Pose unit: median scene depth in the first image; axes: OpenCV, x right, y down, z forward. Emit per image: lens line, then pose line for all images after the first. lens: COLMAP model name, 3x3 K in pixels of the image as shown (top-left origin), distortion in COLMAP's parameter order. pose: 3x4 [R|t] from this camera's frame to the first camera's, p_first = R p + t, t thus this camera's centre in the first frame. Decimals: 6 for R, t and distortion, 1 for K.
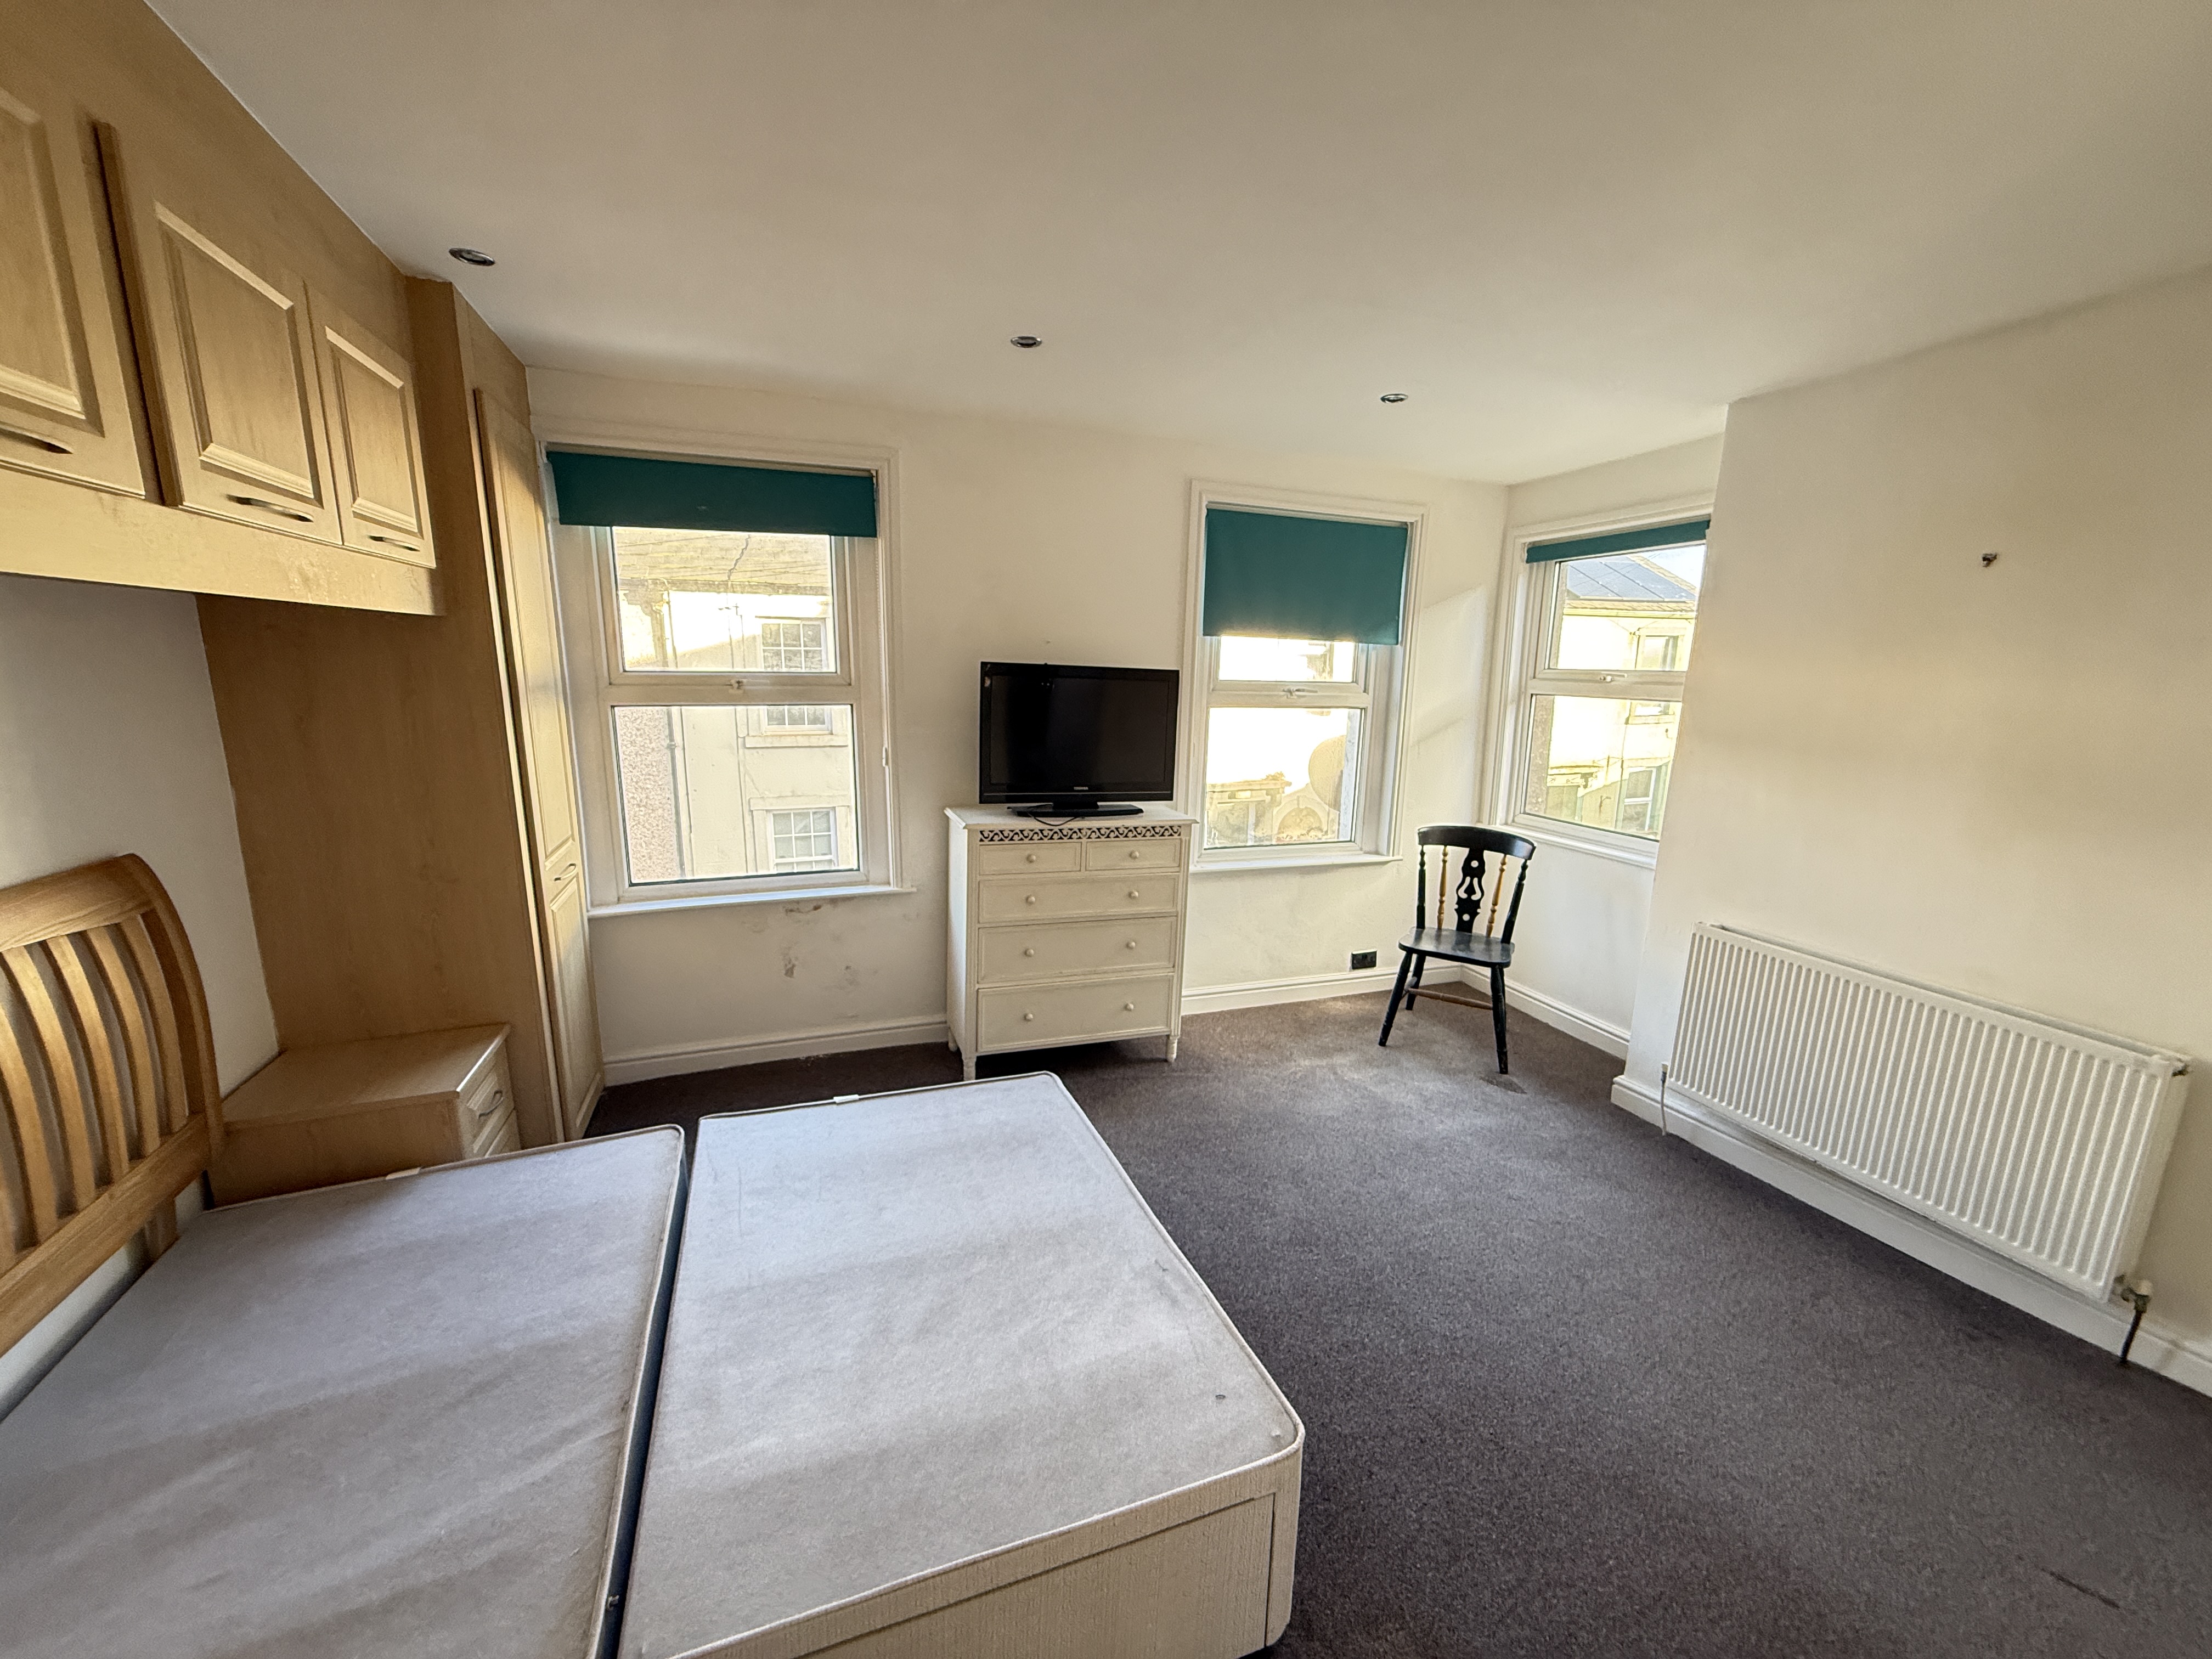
lens RADIAL K [[877.5, 0, 1101.0], [0, 877.5, 836.1], [0, 0, 1]] dist [-0.000605, -0.000008]
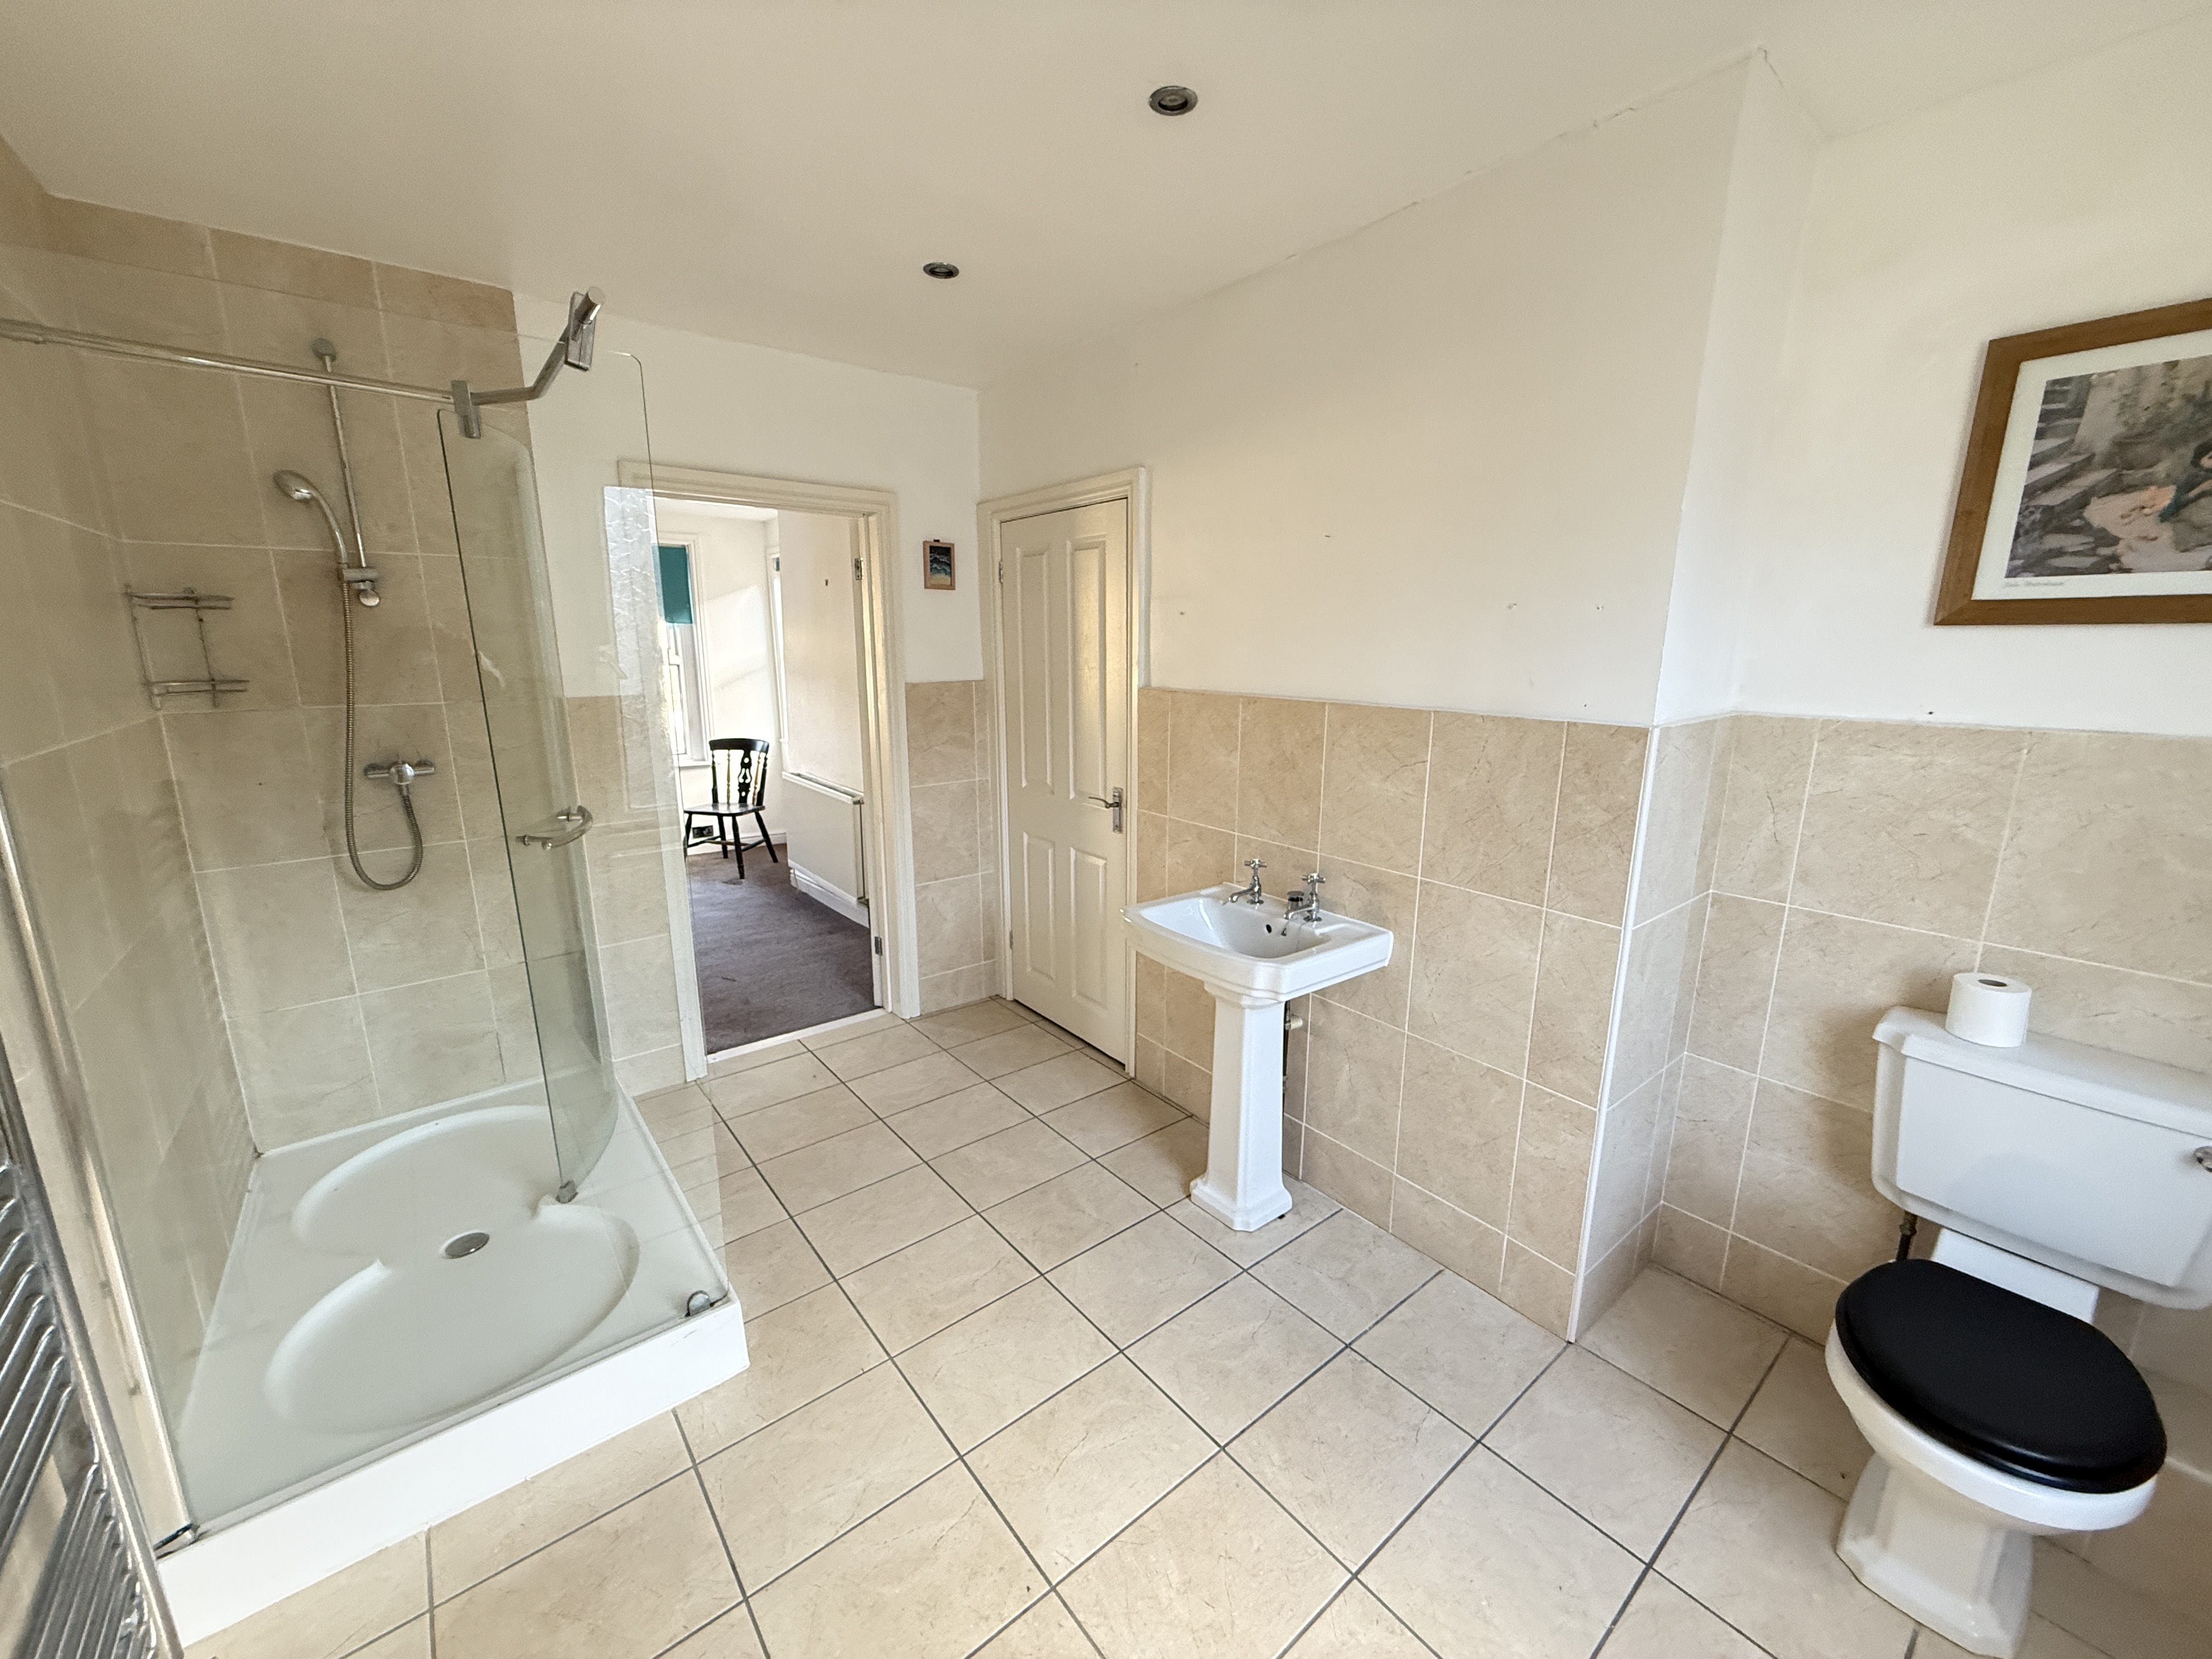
lens RADIAL K [[877.5, 0, 1108.1], [0, 877.5, 827.8], [0, 0, 1]] dist [-0.000605, -0.000008]
pose [[0.948419, -0.077741, 0.307339, 0.547588], [0.075083, 0.996967, 0.020482, 0.171109], [-0.307999, 0.003650, 0.951380, -0.725154]]
